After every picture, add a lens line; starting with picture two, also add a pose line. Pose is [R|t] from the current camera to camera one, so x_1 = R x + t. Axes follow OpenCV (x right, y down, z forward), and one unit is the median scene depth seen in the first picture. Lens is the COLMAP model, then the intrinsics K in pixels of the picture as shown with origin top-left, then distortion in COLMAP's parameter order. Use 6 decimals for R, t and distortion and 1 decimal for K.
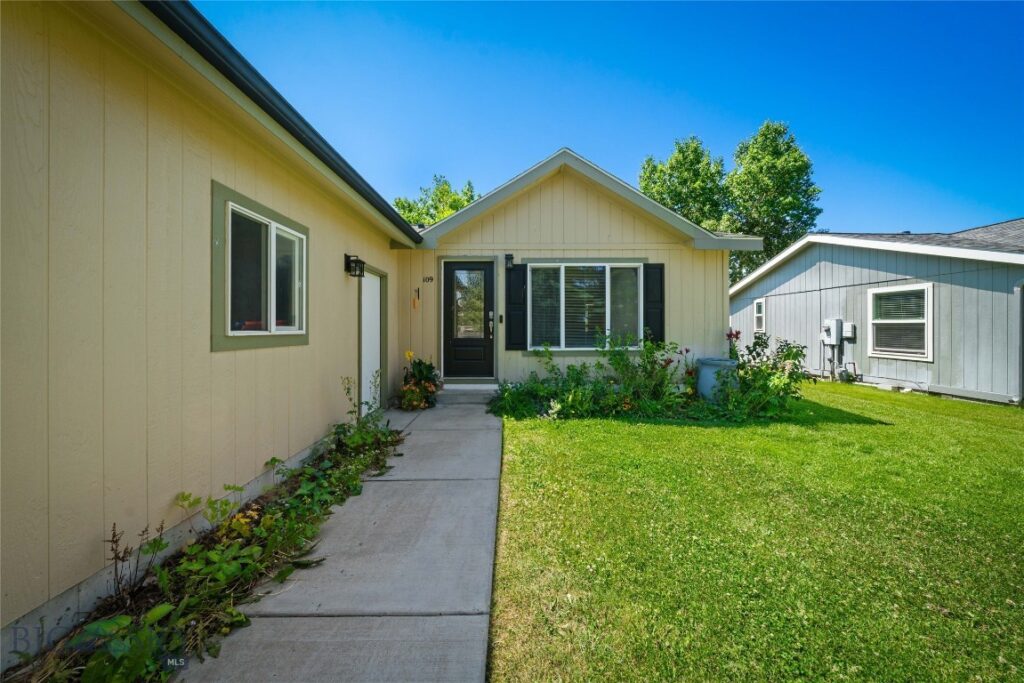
lens RADIAL K [[354.5, 0, 510.4], [0, 354.5, 331.7], [0, 0, 1]] dist [-0.000054, -0.000014]
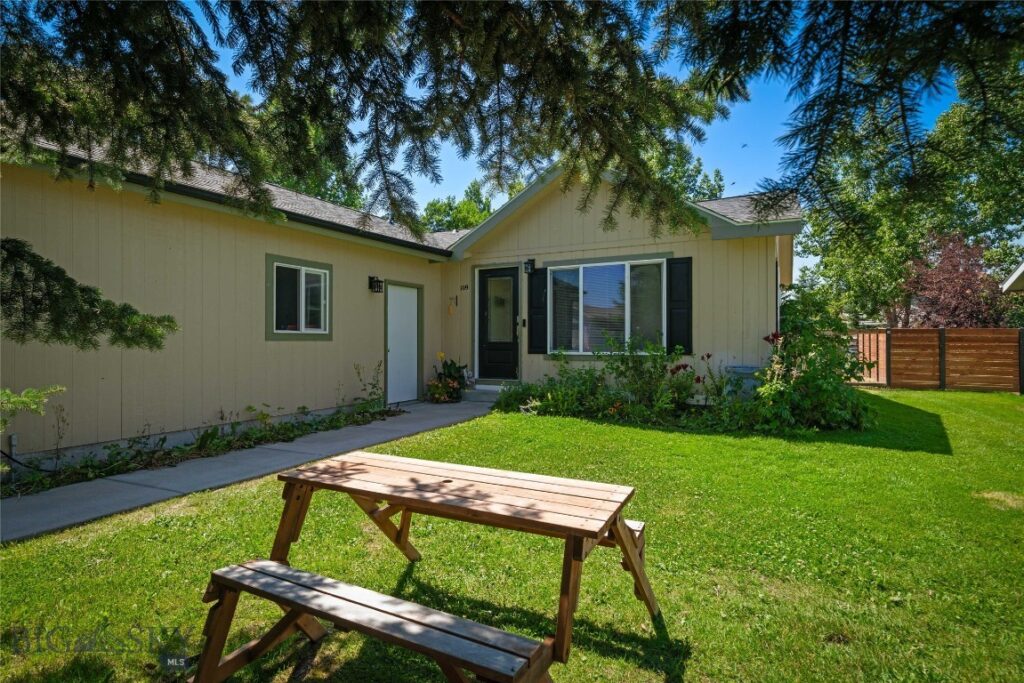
lens RADIAL K [[518.5, 0, 512.0], [0, 518.5, 341.5], [0, 0, 1]] dist [0.000292, 0.000077]
pose [[0.884163, 0.001104, -0.467177, 0.643477], [-0.005157, 0.999959, -0.007397, 0.028986], [0.467150, 0.008949, 0.884133, -0.340113]]
